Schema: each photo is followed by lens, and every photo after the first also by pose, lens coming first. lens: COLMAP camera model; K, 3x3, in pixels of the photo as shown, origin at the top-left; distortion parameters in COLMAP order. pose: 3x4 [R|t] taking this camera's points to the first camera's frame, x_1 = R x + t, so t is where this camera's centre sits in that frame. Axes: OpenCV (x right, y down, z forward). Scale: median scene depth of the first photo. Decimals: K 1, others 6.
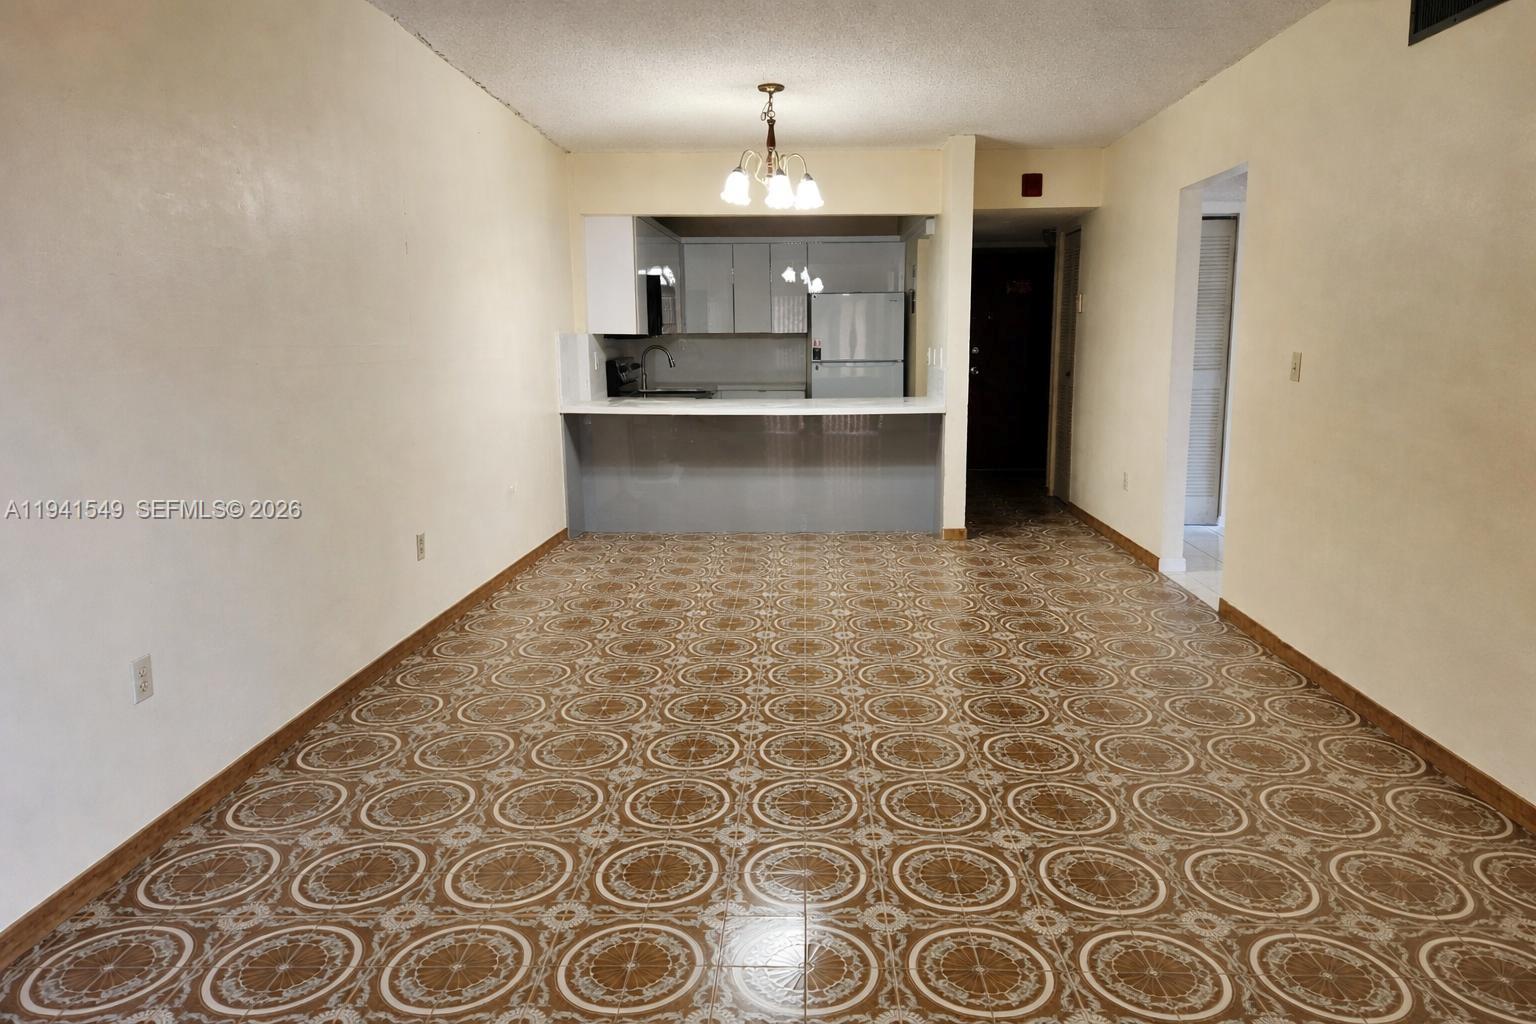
lens RADIAL K [[1062.6, 0, 768.0], [0, 1062.6, 512.0], [0, 0, 1]] dist [0.000828, 0.000009]
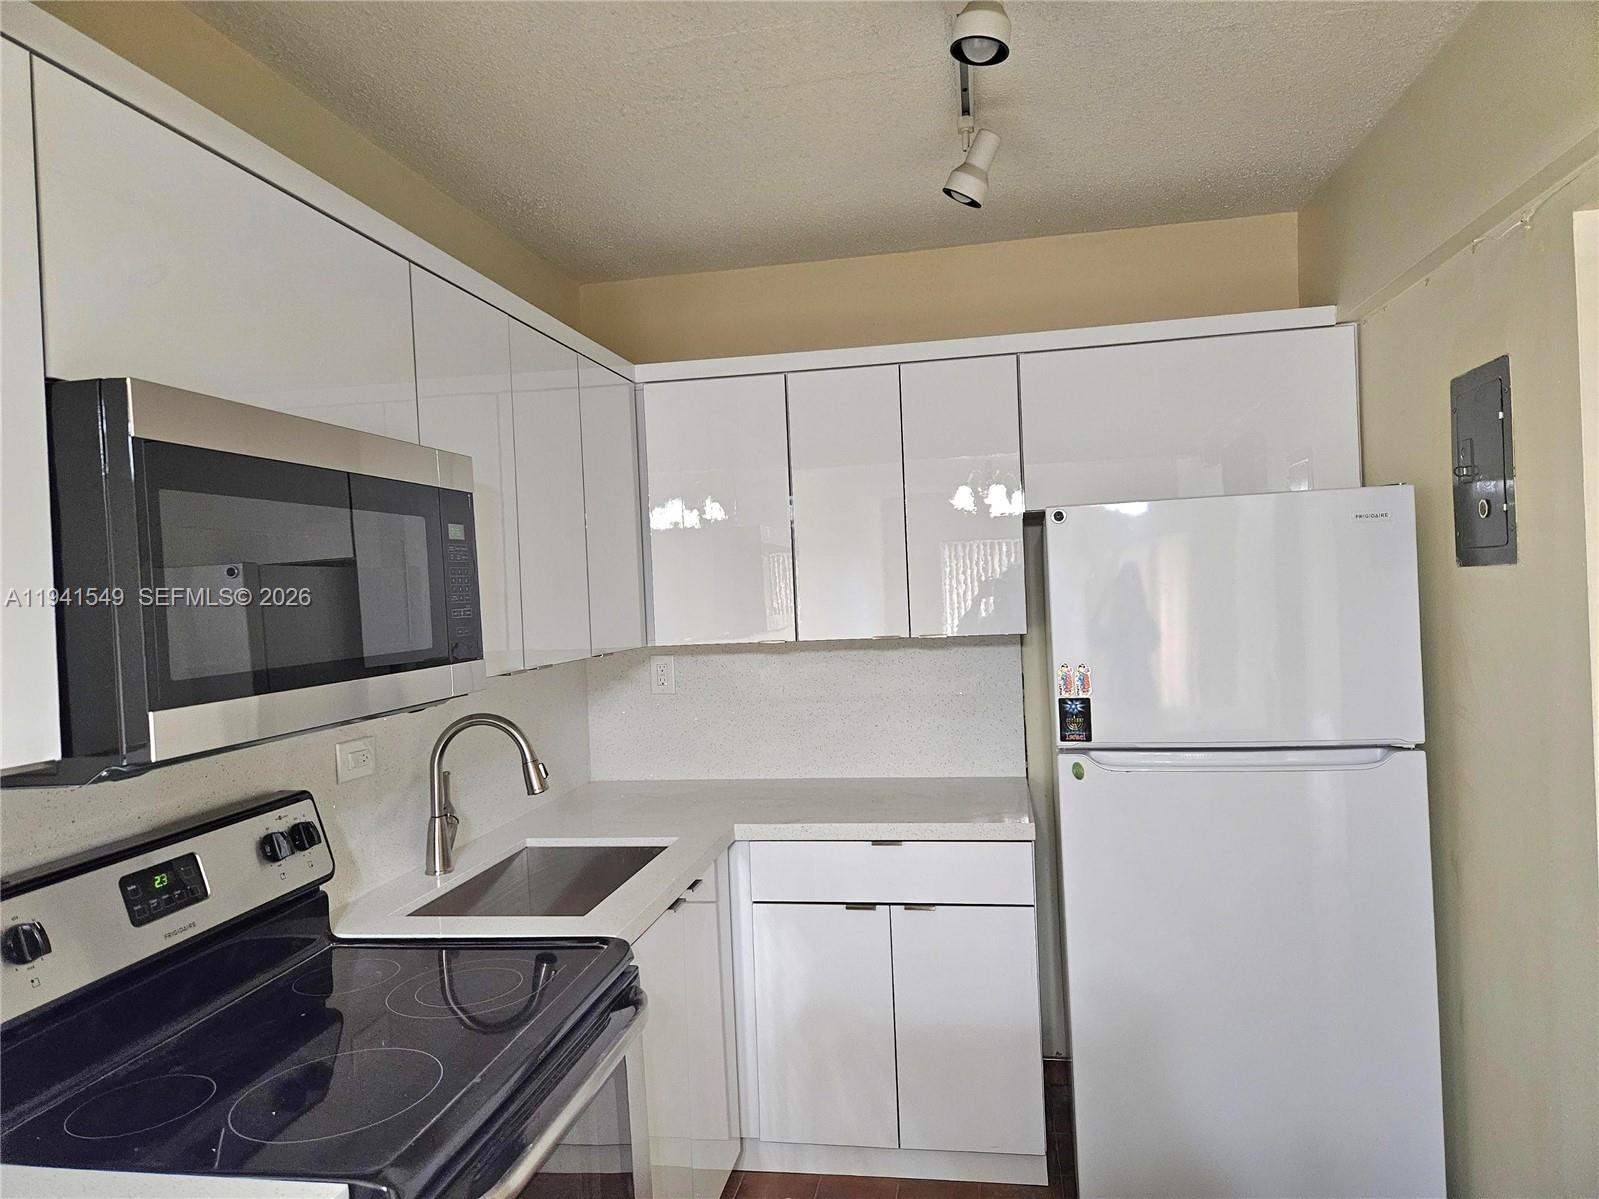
lens RADIAL K [[1069.3, 0, 799.5], [0, 1069.3, 599.5], [0, 0, 1]] dist [0.056559, -0.069744]
pose [[0.990262, -0.036302, -0.134399, 0.013432], [0.016676, 0.989383, -0.144373, -0.136671], [0.138214, 0.140726, 0.980354, 0.693160]]
